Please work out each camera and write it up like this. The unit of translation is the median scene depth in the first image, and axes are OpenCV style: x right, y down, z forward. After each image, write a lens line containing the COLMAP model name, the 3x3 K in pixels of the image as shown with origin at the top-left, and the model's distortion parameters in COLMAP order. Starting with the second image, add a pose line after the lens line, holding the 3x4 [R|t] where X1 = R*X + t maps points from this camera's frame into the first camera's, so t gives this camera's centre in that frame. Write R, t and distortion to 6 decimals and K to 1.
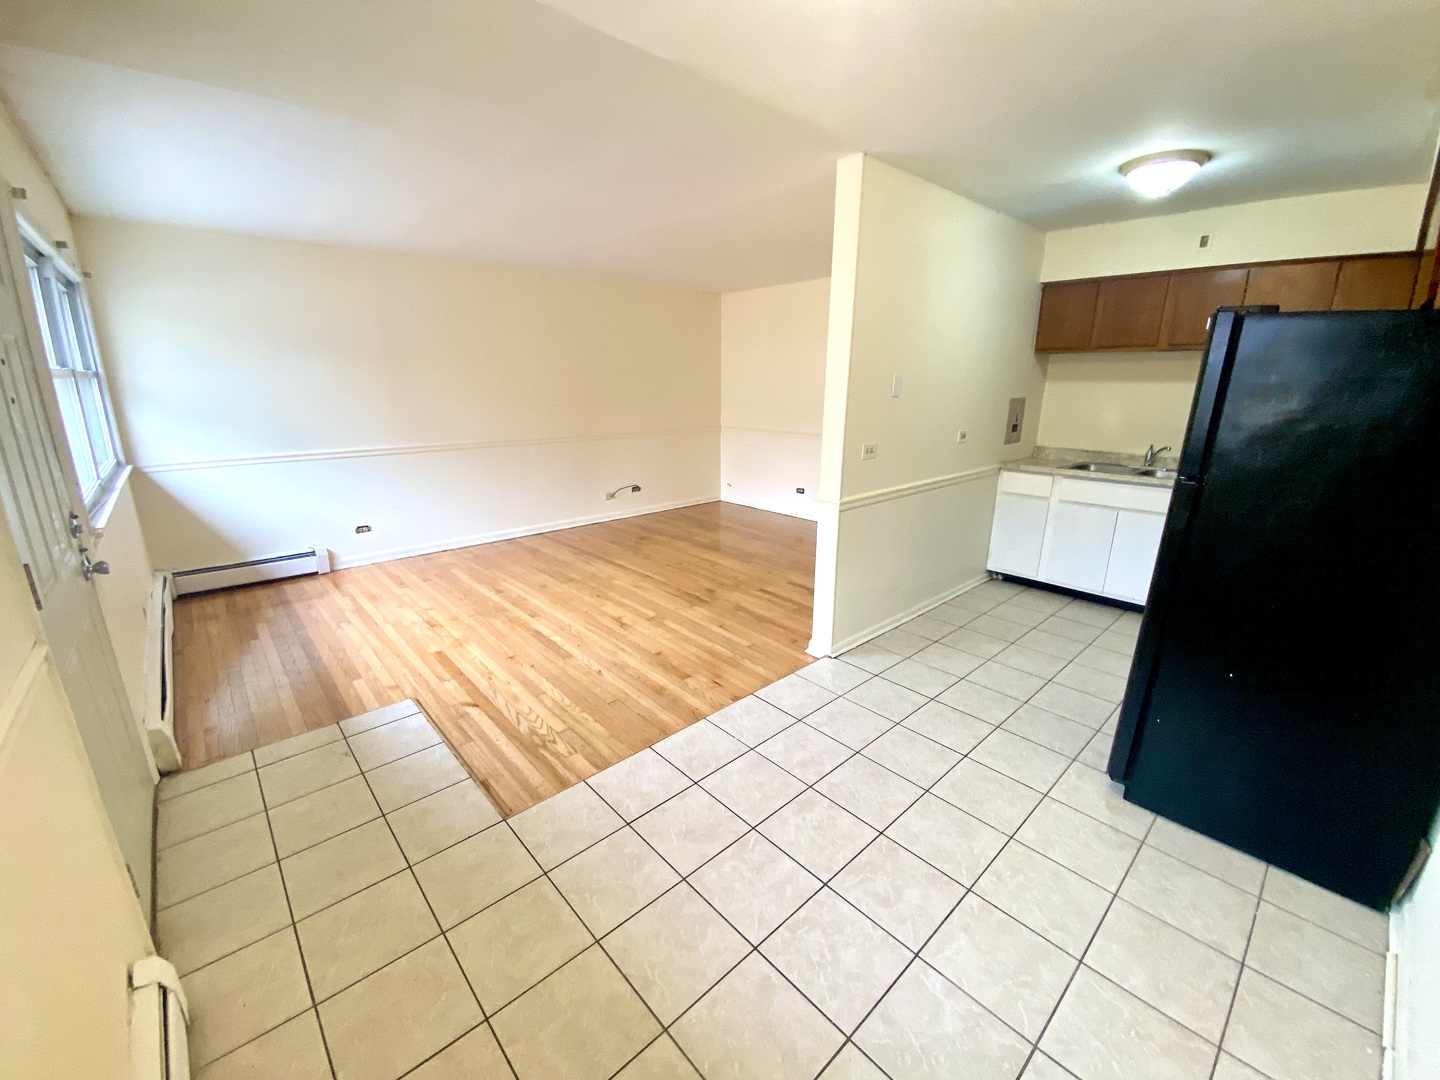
lens RADIAL K [[585.9, 0, 719.8], [0, 585.9, 534.5], [0, 0, 1]] dist [0.026884, -0.022144]
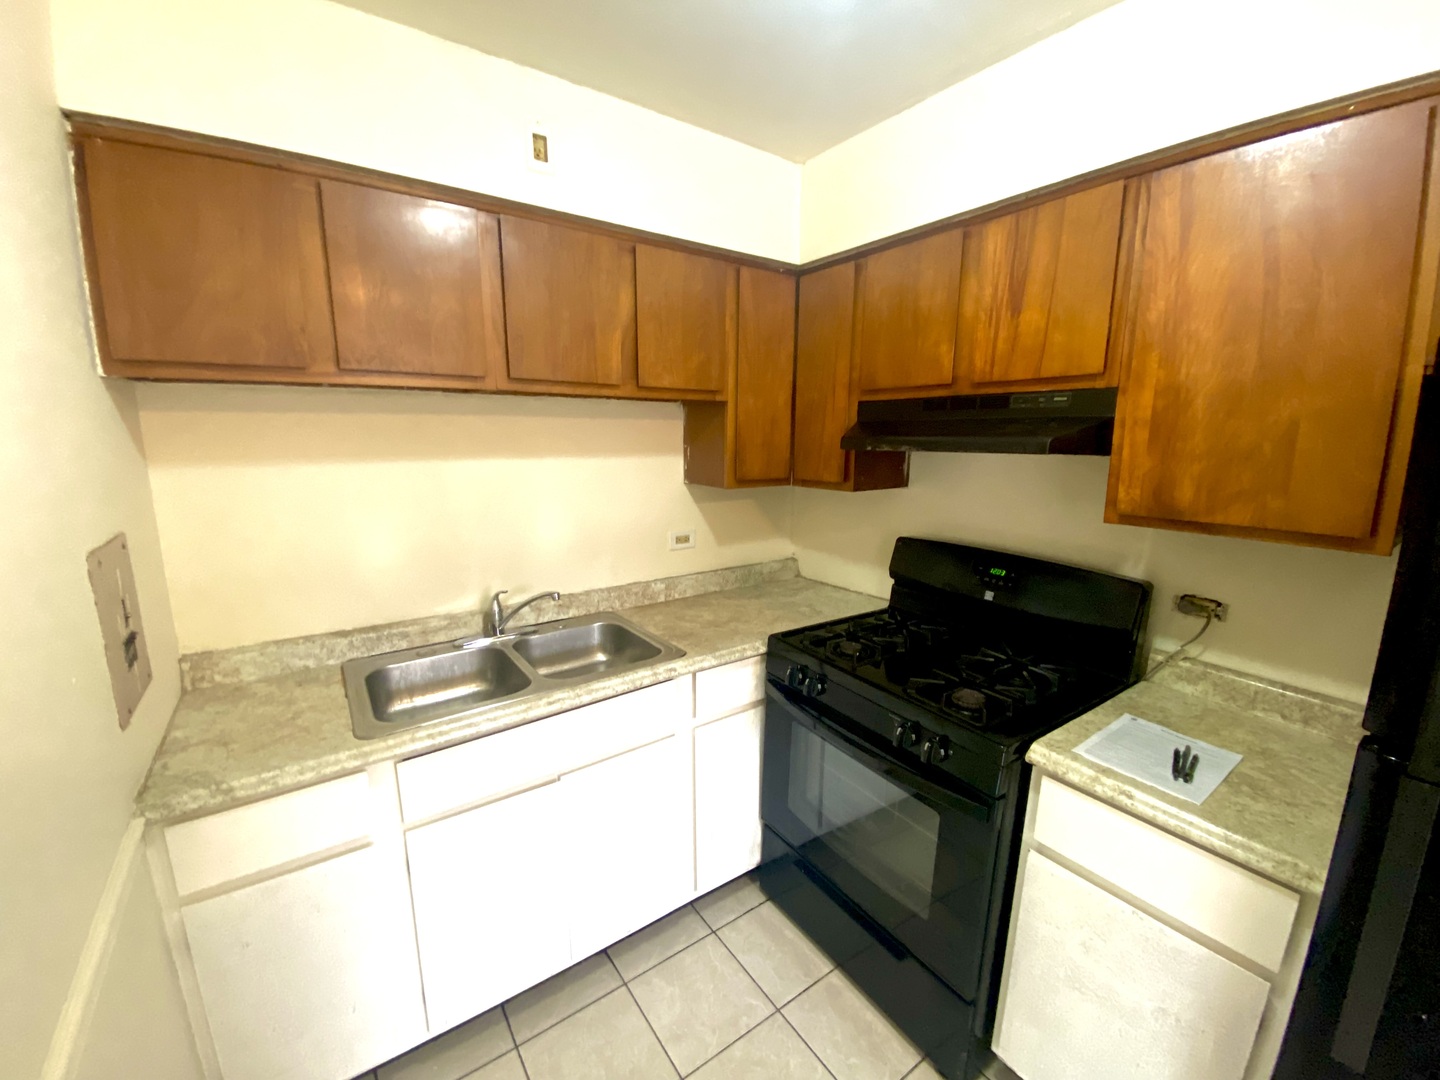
lens RADIAL K [[585.9, 0, 719.8], [0, 585.9, 534.5], [0, 0, 1]] dist [0.026884, -0.022144]
pose [[0.120910, -0.182012, 0.975834, 0.283720], [0.254262, 0.955930, 0.146795, -0.201279], [-0.959548, 0.230369, 0.161860, 0.691091]]
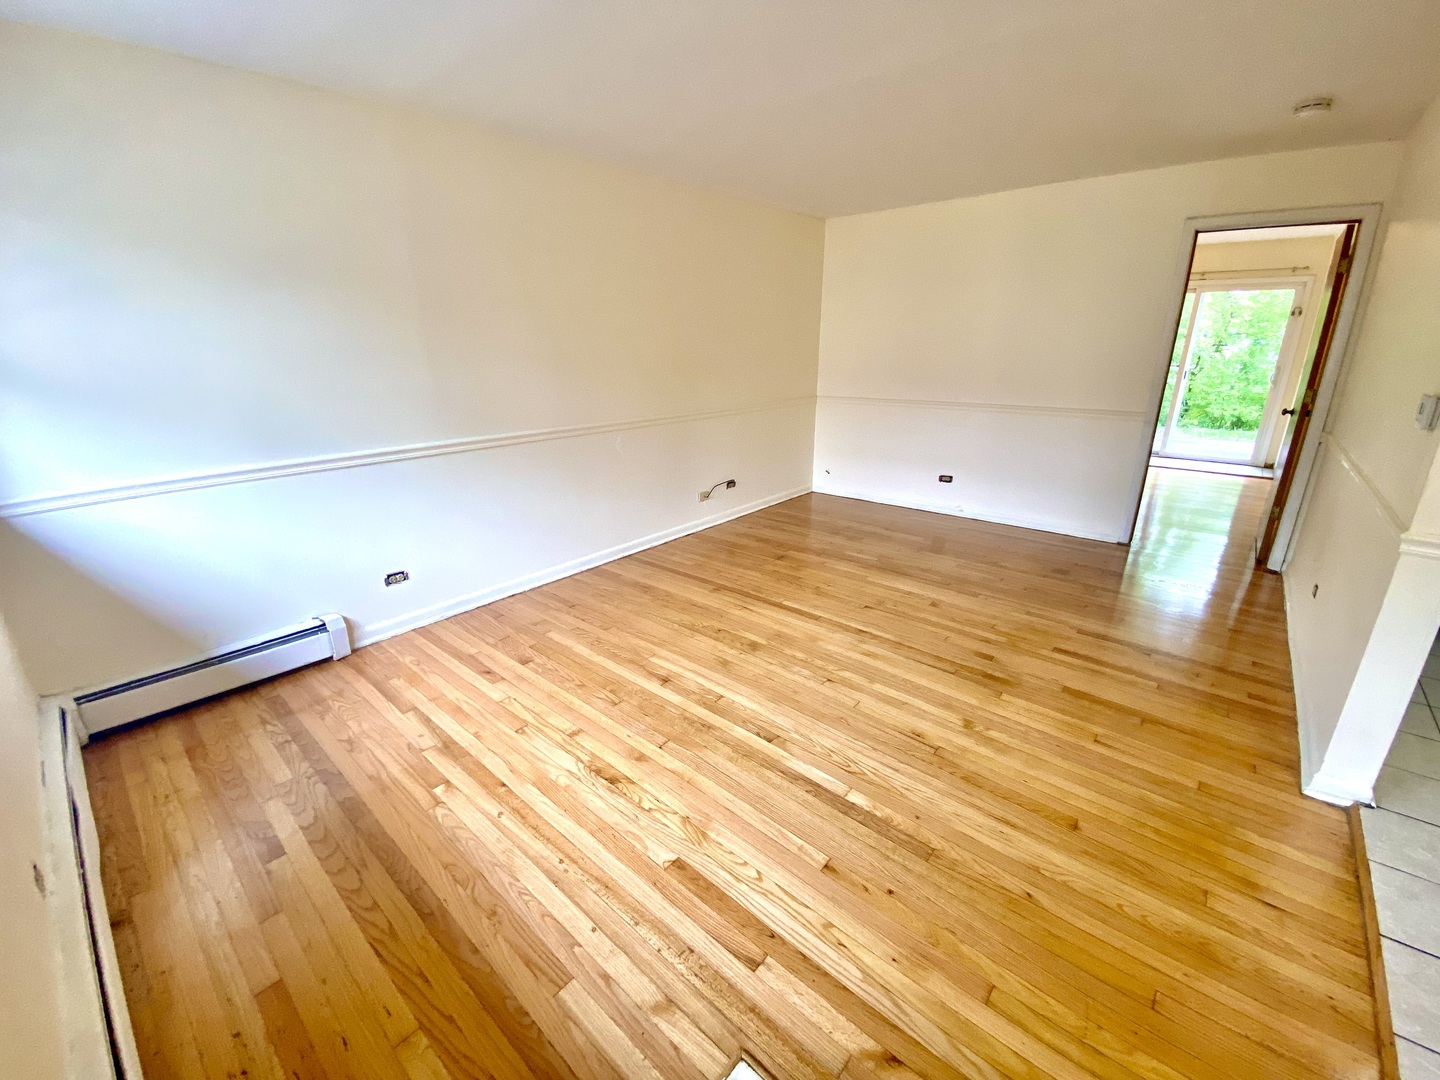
lens RADIAL K [[585.9, 0, 719.8], [0, 585.9, 534.5], [0, 0, 1]] dist [0.026884, -0.022144]
pose [[0.992691, -0.043621, 0.112521, -0.374296], [0.037287, 0.997632, 0.057799, -0.087523], [-0.114776, -0.053181, 0.991967, 0.387435]]
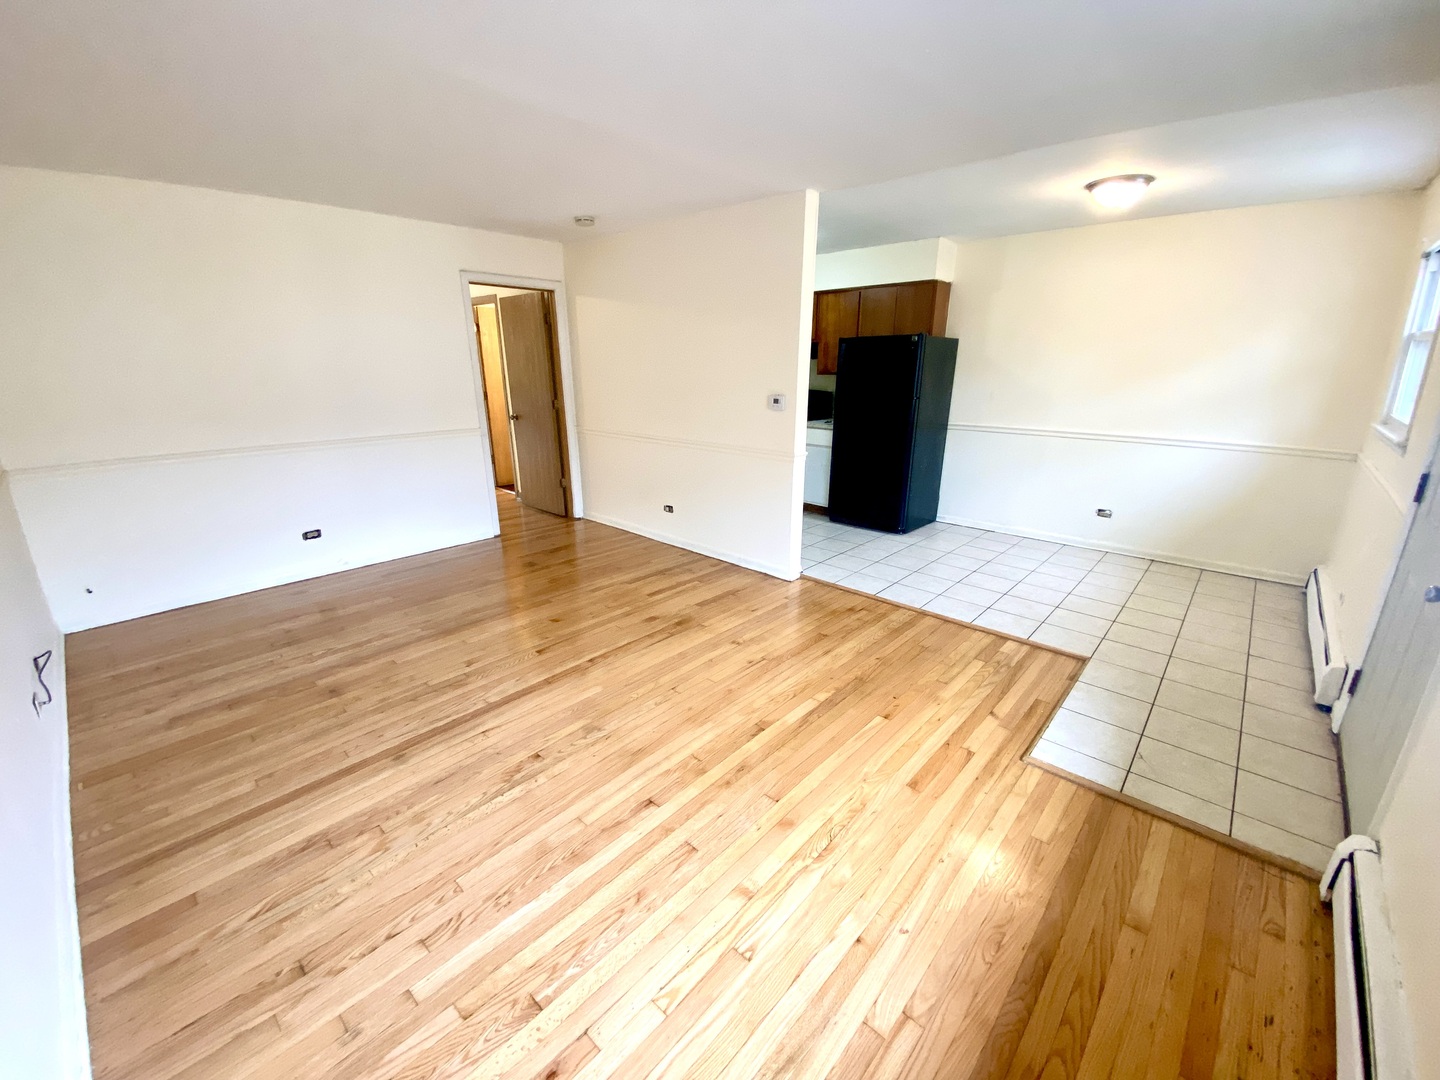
lens RADIAL K [[585.9, 0, 719.8], [0, 585.9, 534.5], [0, 0, 1]] dist [0.026884, -0.022144]
pose [[-0.092170, -0.286906, 0.953514, -0.768353], [0.255470, 0.918724, 0.301133, -0.234405], [-0.962413, 0.271350, -0.011383, 0.875551]]
